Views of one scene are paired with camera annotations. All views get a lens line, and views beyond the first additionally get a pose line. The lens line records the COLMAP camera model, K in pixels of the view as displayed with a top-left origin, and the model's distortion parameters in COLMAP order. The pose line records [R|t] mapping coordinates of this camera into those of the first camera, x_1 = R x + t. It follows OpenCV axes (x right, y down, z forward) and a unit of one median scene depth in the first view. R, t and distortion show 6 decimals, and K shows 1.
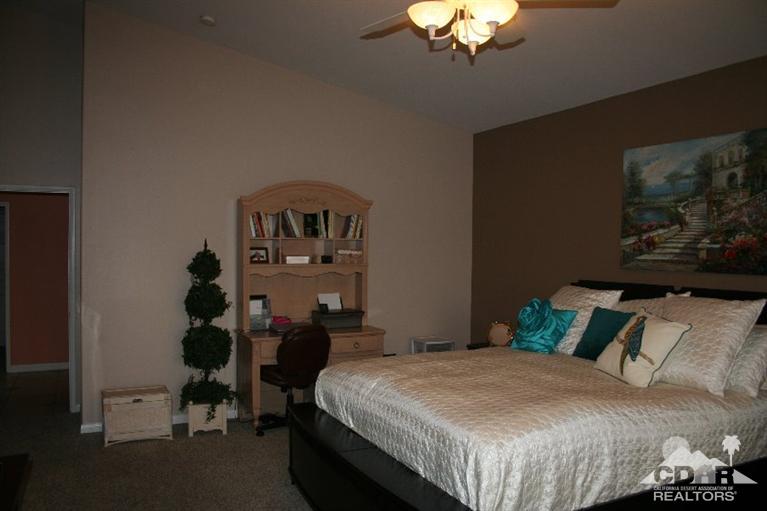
lens RADIAL K [[635.2, 0, 383.5], [0, 635.2, 255.5], [0, 0, 1]] dist [-0.132862, 0.089049]
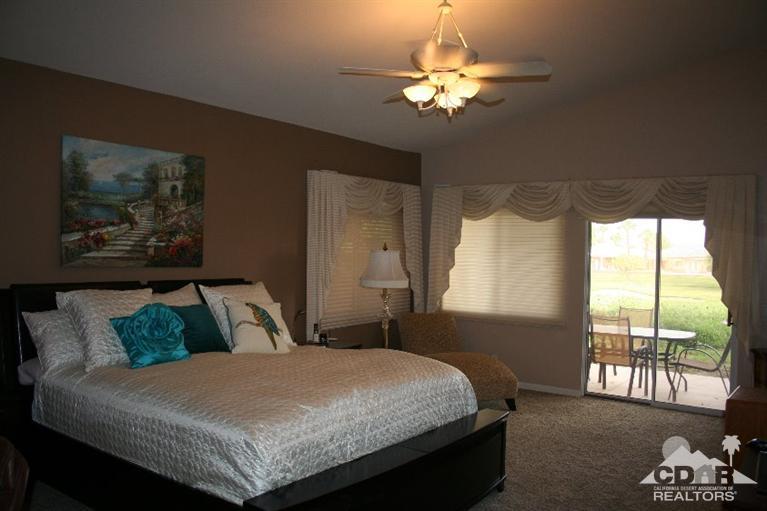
lens RADIAL K [[635.2, 0, 383.5], [0, 635.2, 255.5], [0, 0, 1]] dist [-0.132862, 0.089049]
pose [[-0.449122, -0.020064, 0.893245, -0.688452], [-0.009219, 0.999799, 0.017823, -0.018088], [-0.893423, -0.000230, -0.449217, 1.103970]]
